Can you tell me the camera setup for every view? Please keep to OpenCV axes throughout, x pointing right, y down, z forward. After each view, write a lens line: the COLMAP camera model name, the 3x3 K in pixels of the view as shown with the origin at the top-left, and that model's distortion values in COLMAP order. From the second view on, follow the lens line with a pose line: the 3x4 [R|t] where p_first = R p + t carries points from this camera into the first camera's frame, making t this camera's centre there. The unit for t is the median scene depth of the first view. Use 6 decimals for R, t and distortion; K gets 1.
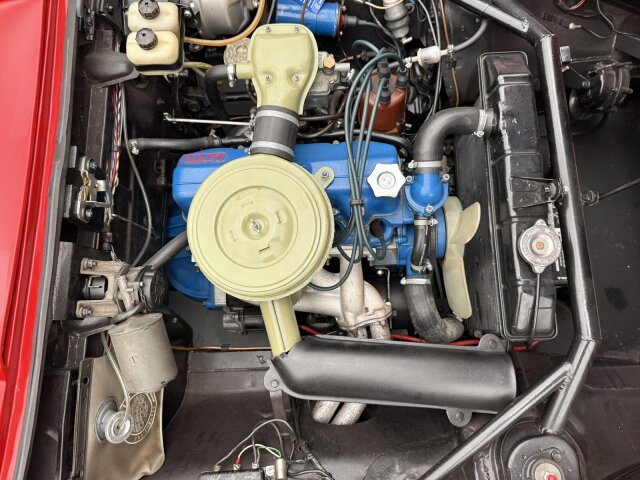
lens RADIAL K [[445.1, 0, 327.8], [0, 445.1, 241.9], [0, 0, 1]] dist [0.074662, -0.124628]
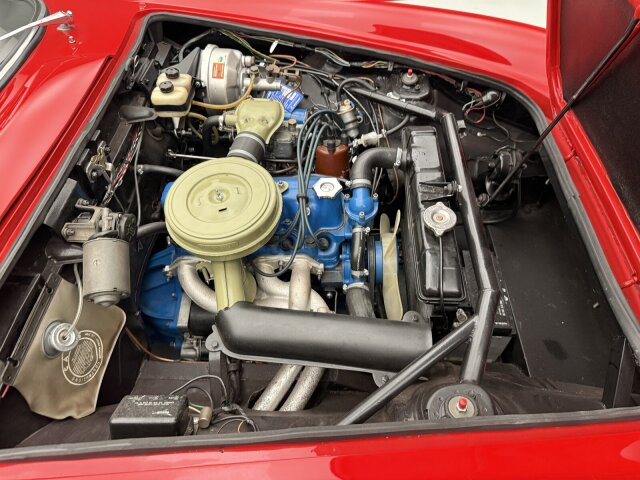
lens RADIAL K [[445.1, 0, 327.8], [0, 445.1, 241.9], [0, 0, 1]] dist [0.074662, -0.124628]
pose [[0.998599, 0.048491, -0.021174, 0.167385], [-0.052777, 0.884137, -0.464237, 0.600048], [-0.003791, 0.464704, 0.885458, -0.073921]]
